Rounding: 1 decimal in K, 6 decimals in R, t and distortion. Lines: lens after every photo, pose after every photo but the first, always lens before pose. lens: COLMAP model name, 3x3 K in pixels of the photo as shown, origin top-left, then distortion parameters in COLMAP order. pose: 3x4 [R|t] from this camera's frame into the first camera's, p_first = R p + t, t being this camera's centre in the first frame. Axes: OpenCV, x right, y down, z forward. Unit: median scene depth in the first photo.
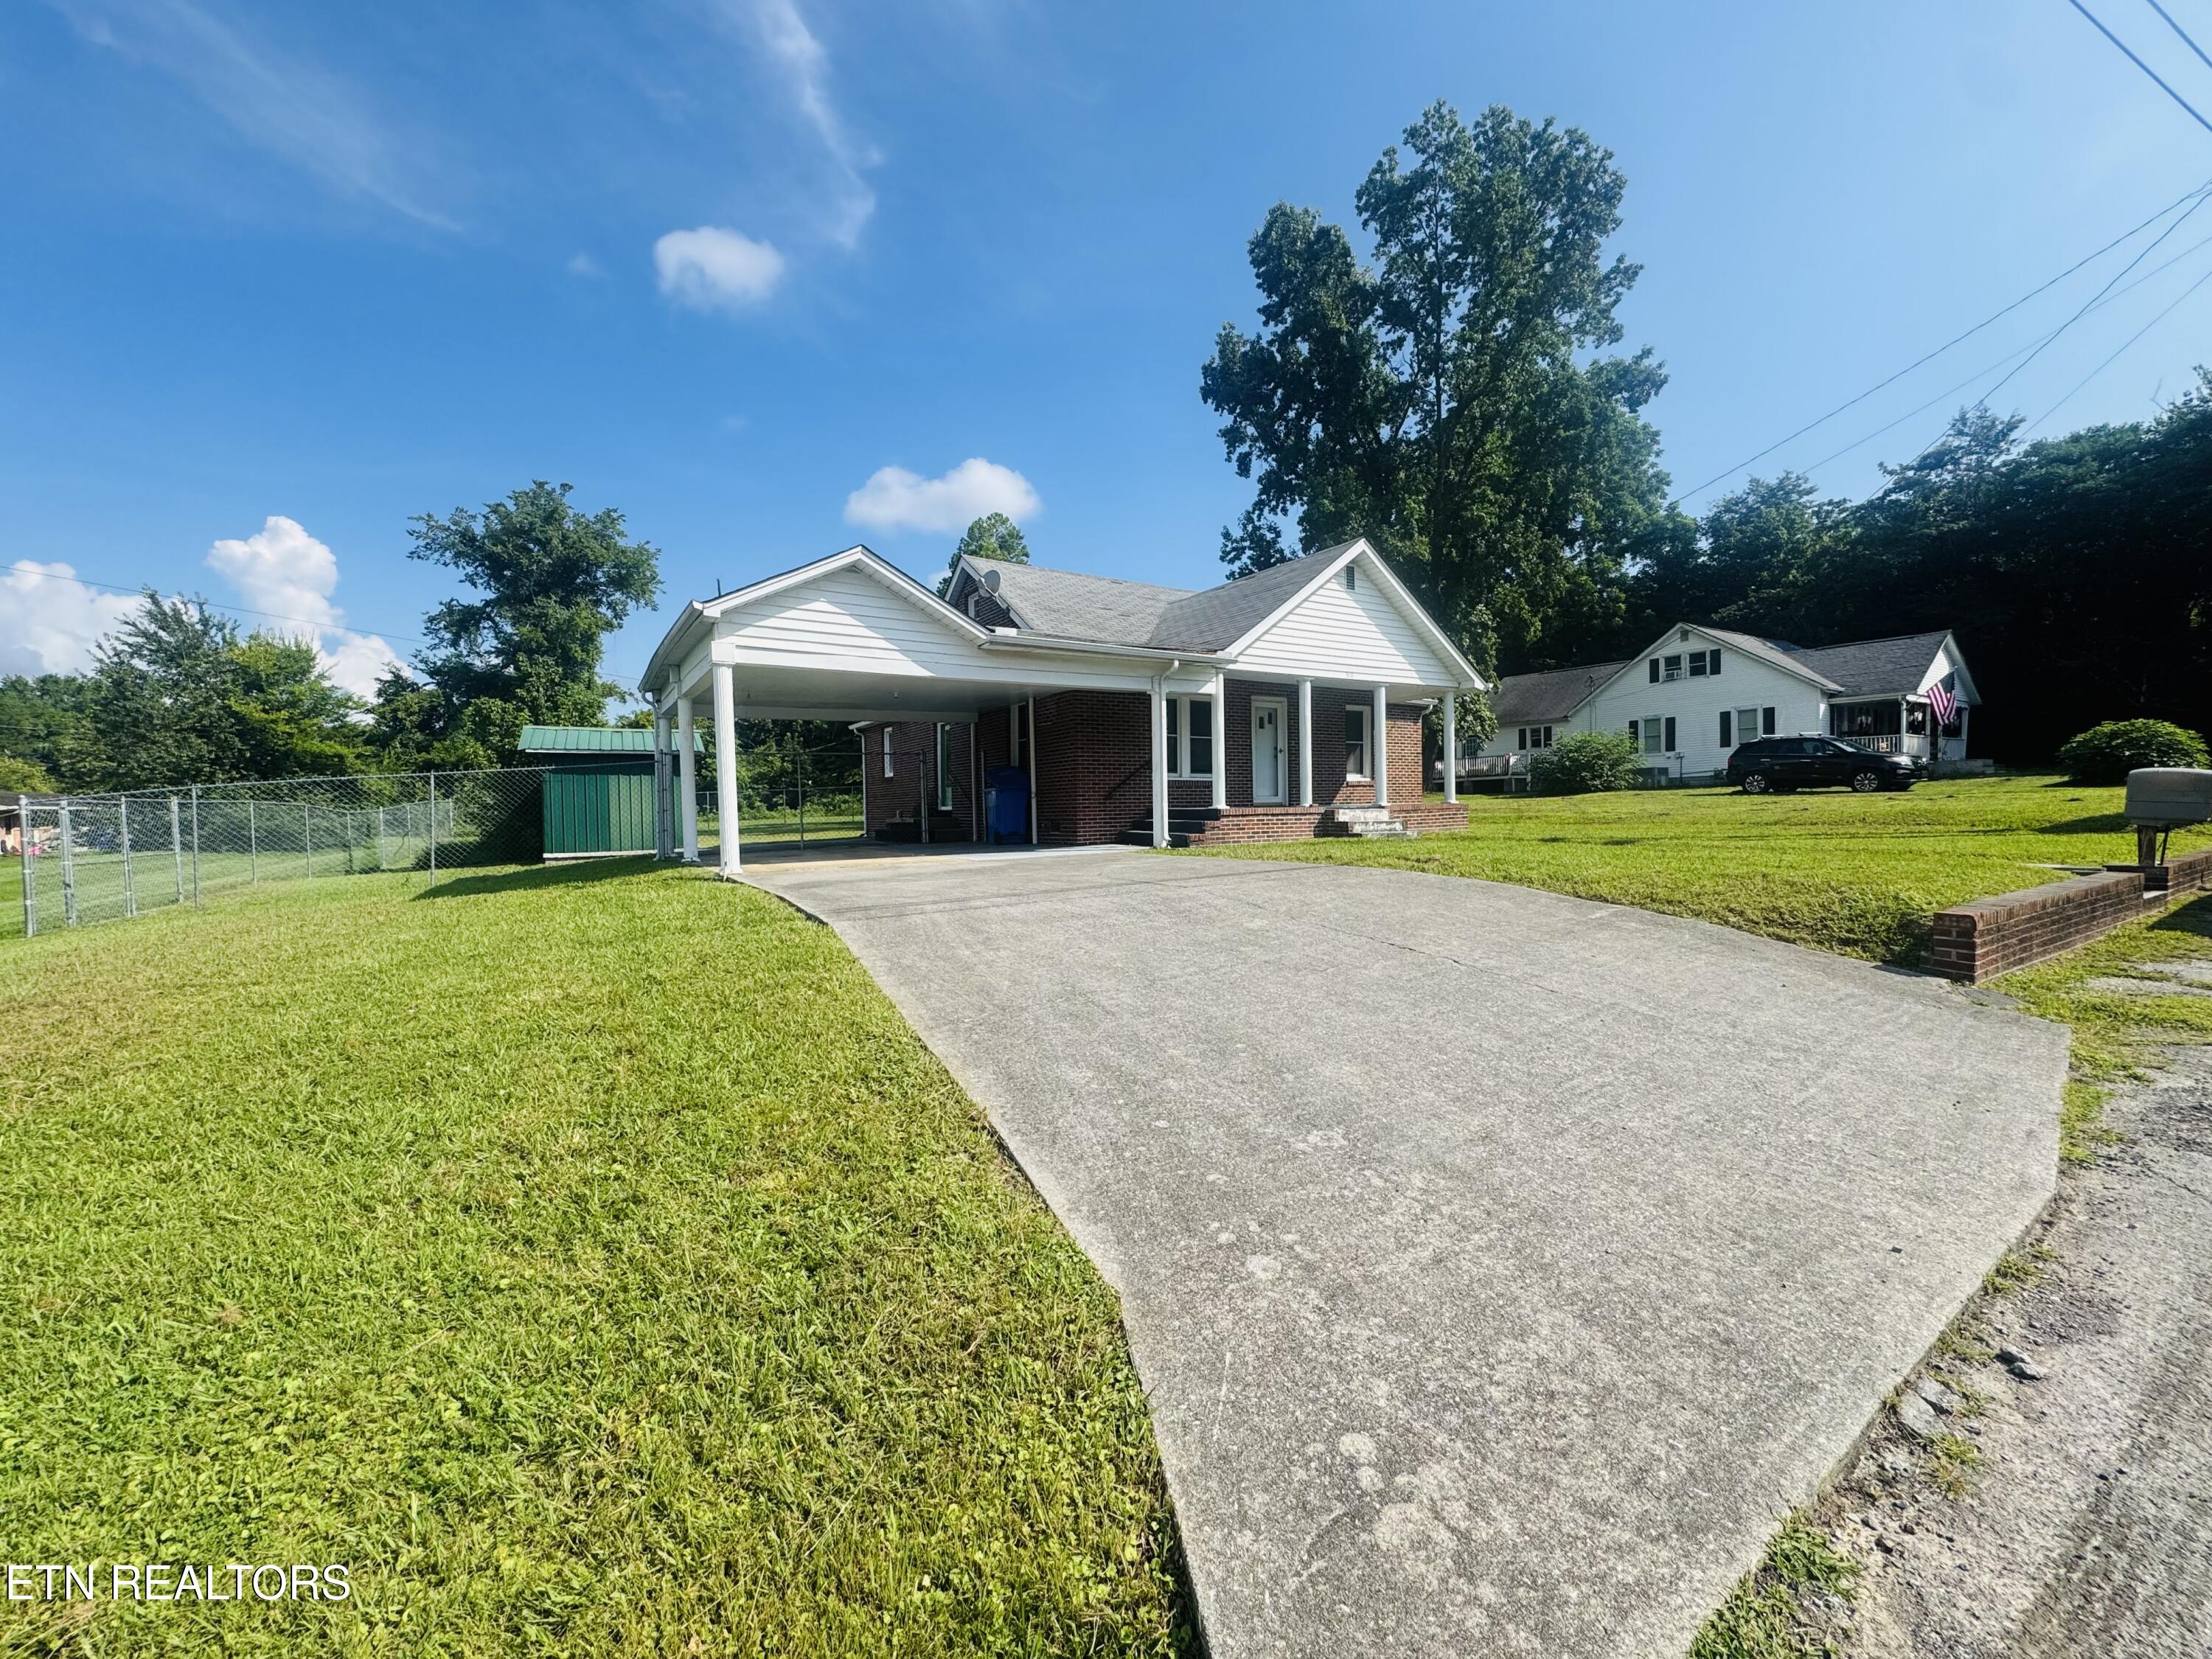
lens RADIAL K [[904.8, 0, 1106.0], [0, 904.8, 829.5], [0, 0, 1]] dist [-0.002631, -0.000470]
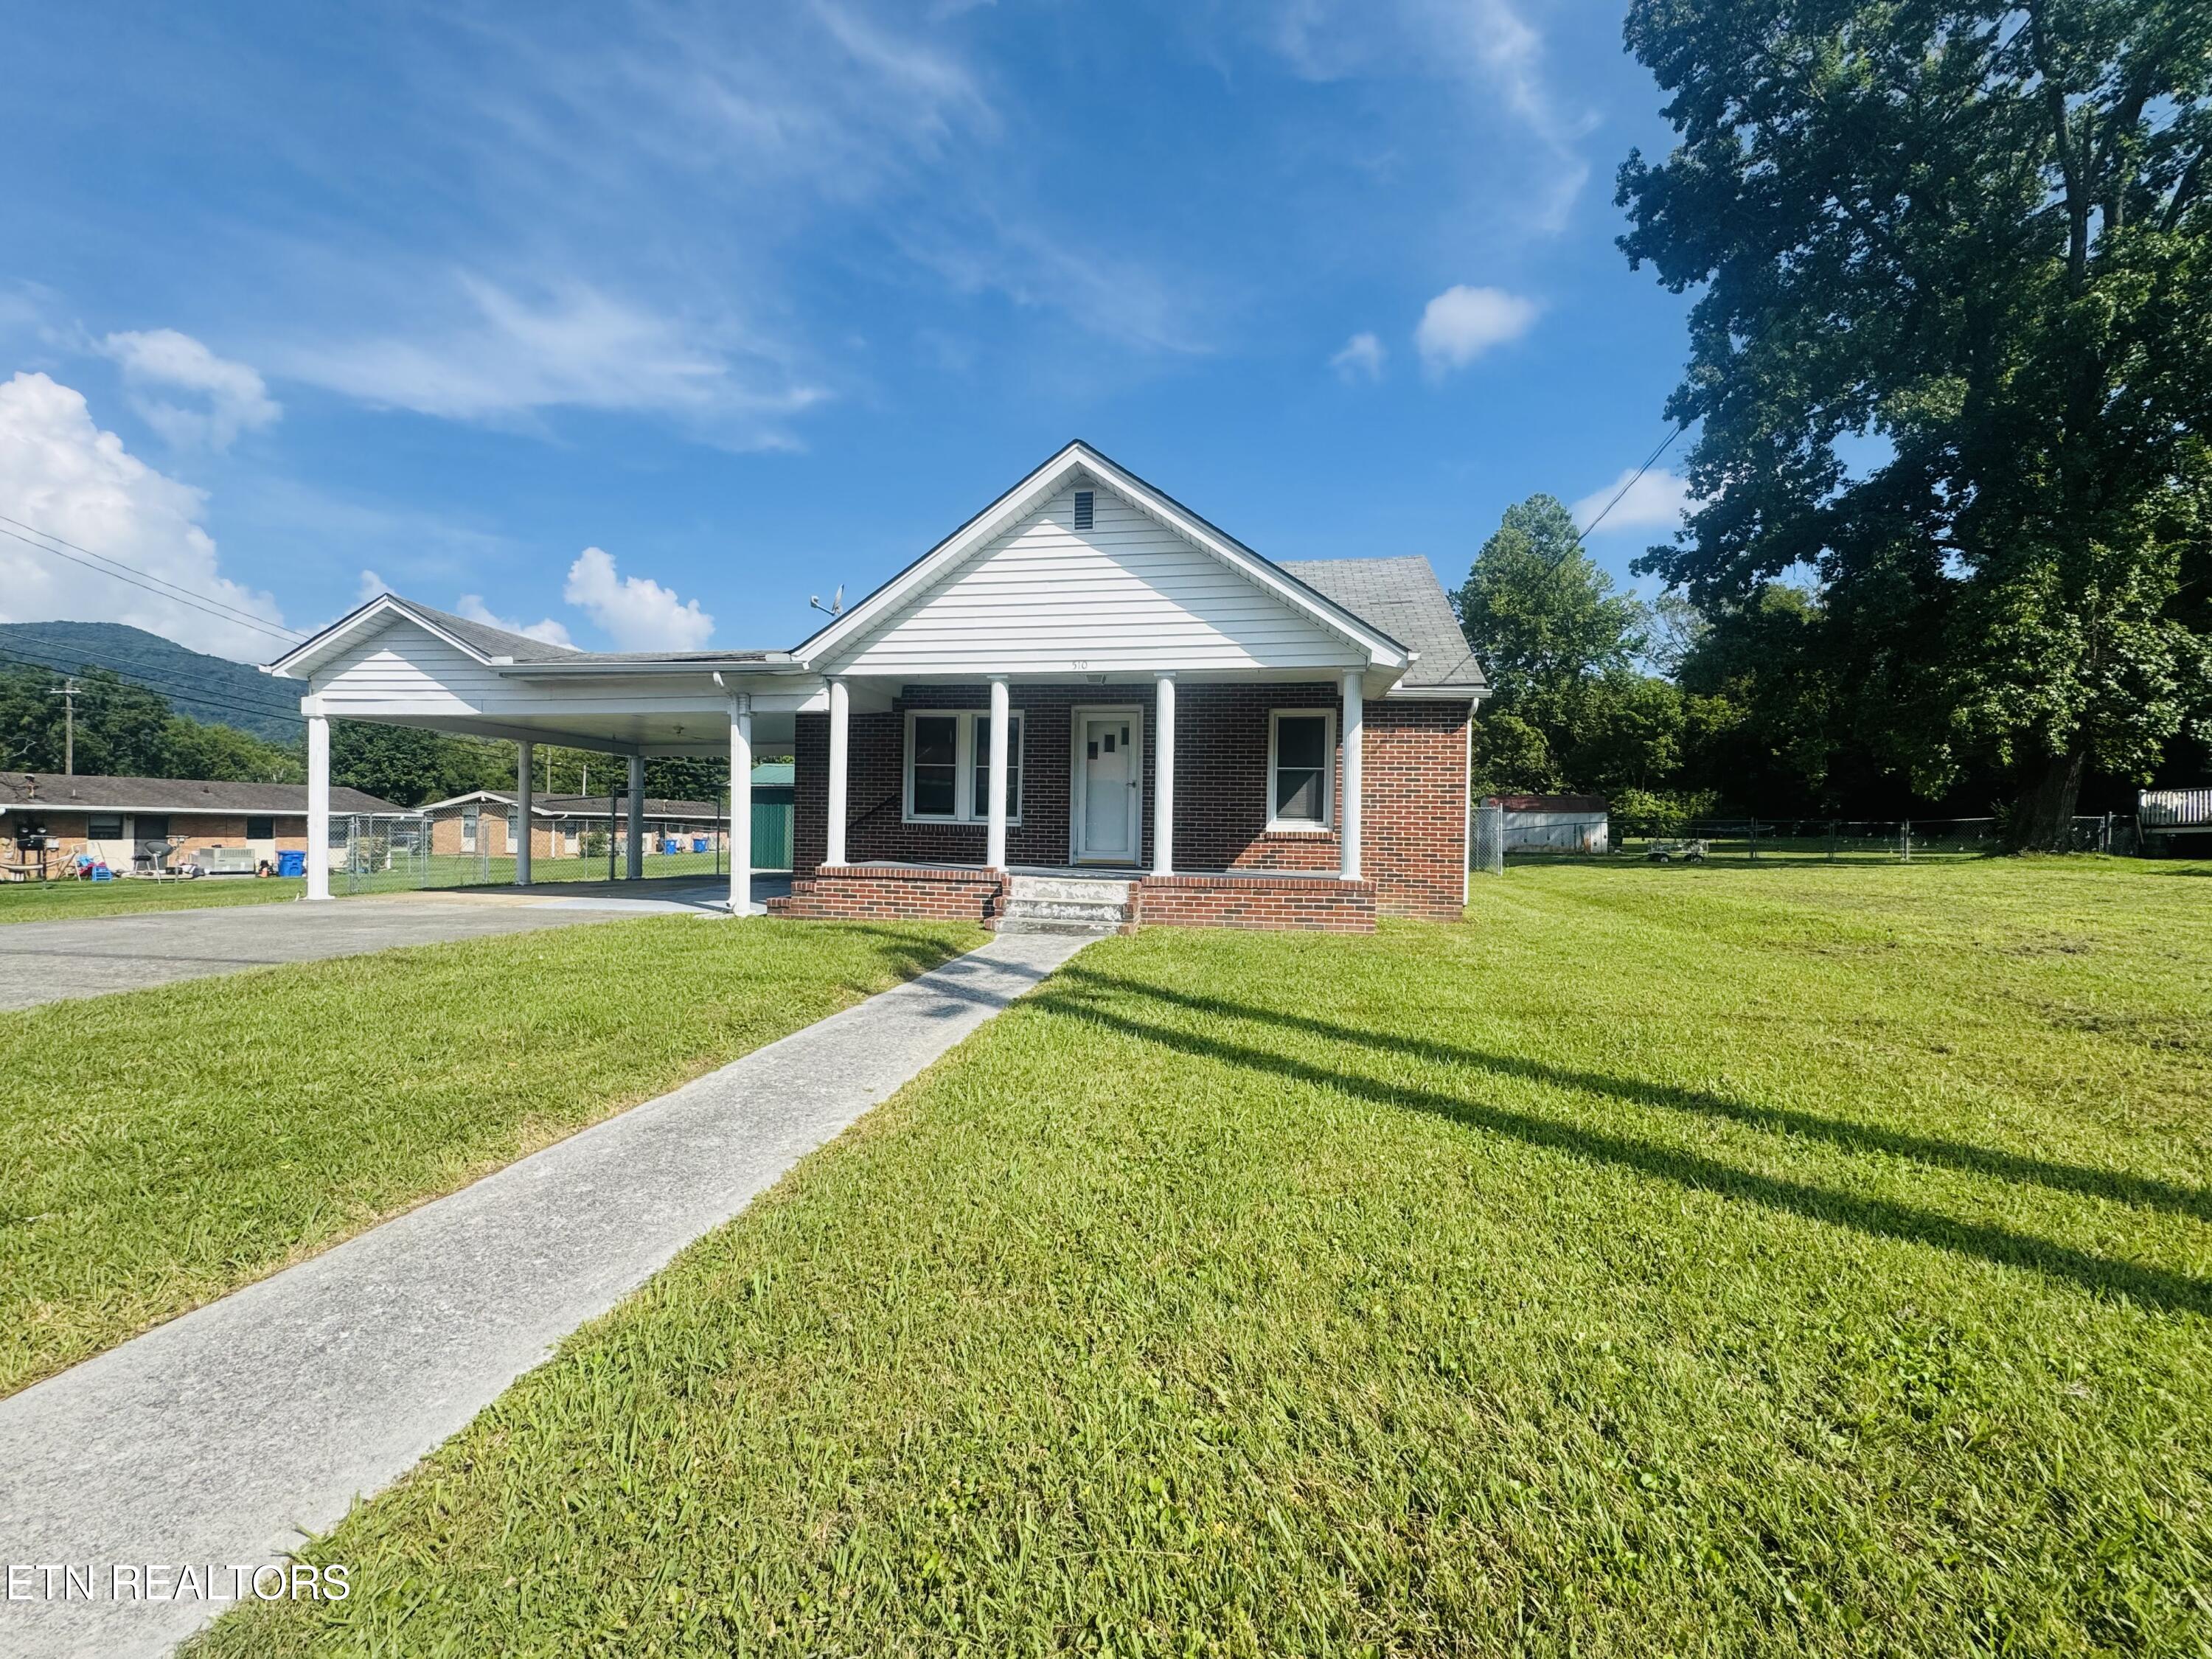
lens RADIAL K [[904.8, 0, 1106.0], [0, 904.8, 829.5], [0, 0, 1]] dist [-0.002631, -0.000470]
pose [[0.728713, 0.033279, -0.684010, 0.861946], [-0.049615, 0.998759, -0.004265, -0.066375], [0.683019, 0.037045, 0.729460, 0.673289]]
